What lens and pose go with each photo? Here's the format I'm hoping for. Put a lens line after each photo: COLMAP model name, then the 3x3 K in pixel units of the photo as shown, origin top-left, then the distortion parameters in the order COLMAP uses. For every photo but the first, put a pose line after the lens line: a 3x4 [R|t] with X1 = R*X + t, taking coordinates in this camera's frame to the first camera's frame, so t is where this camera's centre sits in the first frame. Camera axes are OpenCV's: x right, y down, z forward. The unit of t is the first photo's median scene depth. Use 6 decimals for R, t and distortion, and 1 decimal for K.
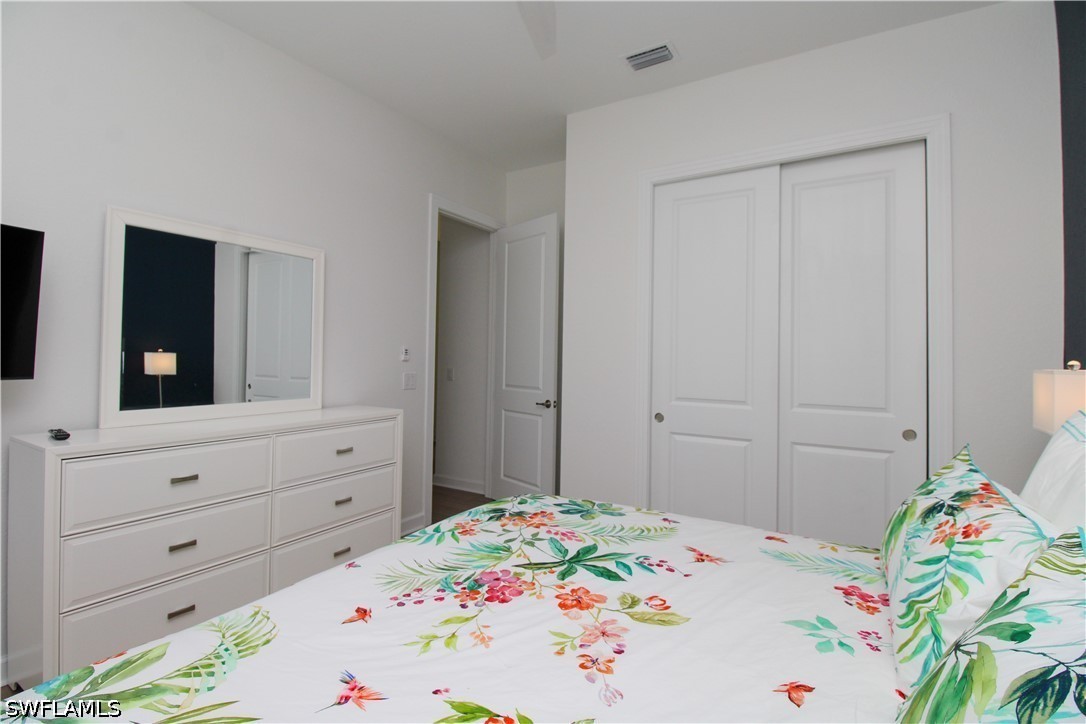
lens RADIAL K [[499.6, 0, 541.5], [0, 499.6, 355.4], [0, 0, 1]] dist [-0.000286, 0.000009]
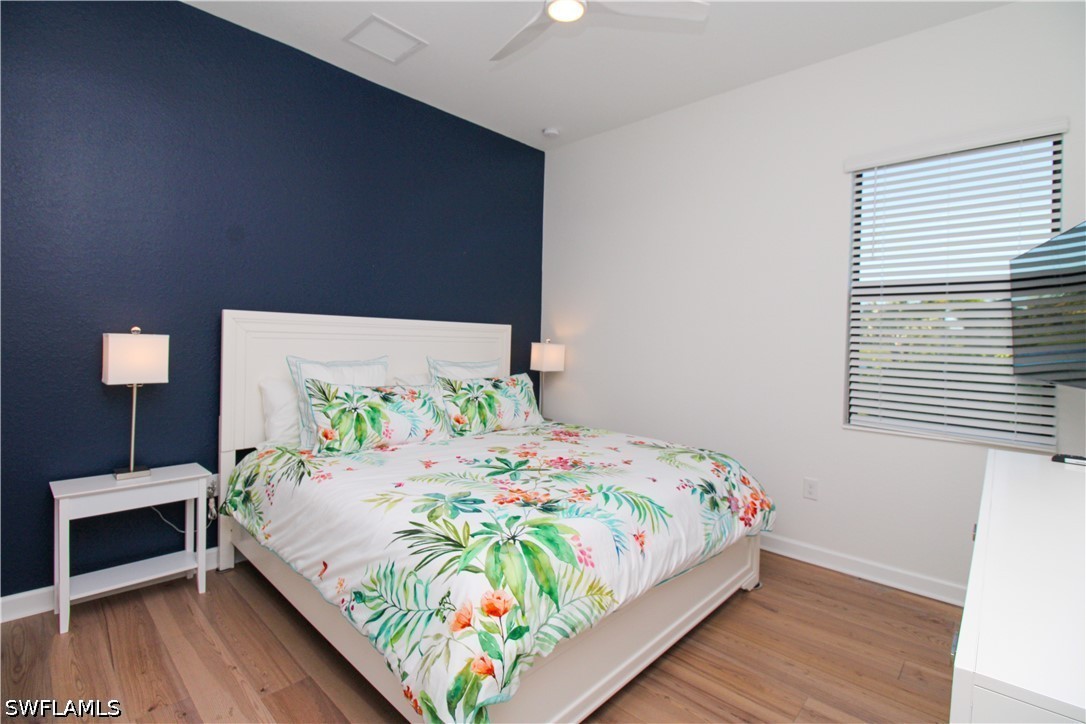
lens RADIAL K [[499.6, 0, 544.3], [0, 499.6, 358.5], [0, 0, 1]] dist [-0.000286, 0.000009]
pose [[-0.978200, -0.047844, 0.202076, -0.270530], [-0.039919, 0.998272, 0.043119, -0.007503], [-0.203790, 0.034112, -0.978420, 2.013086]]
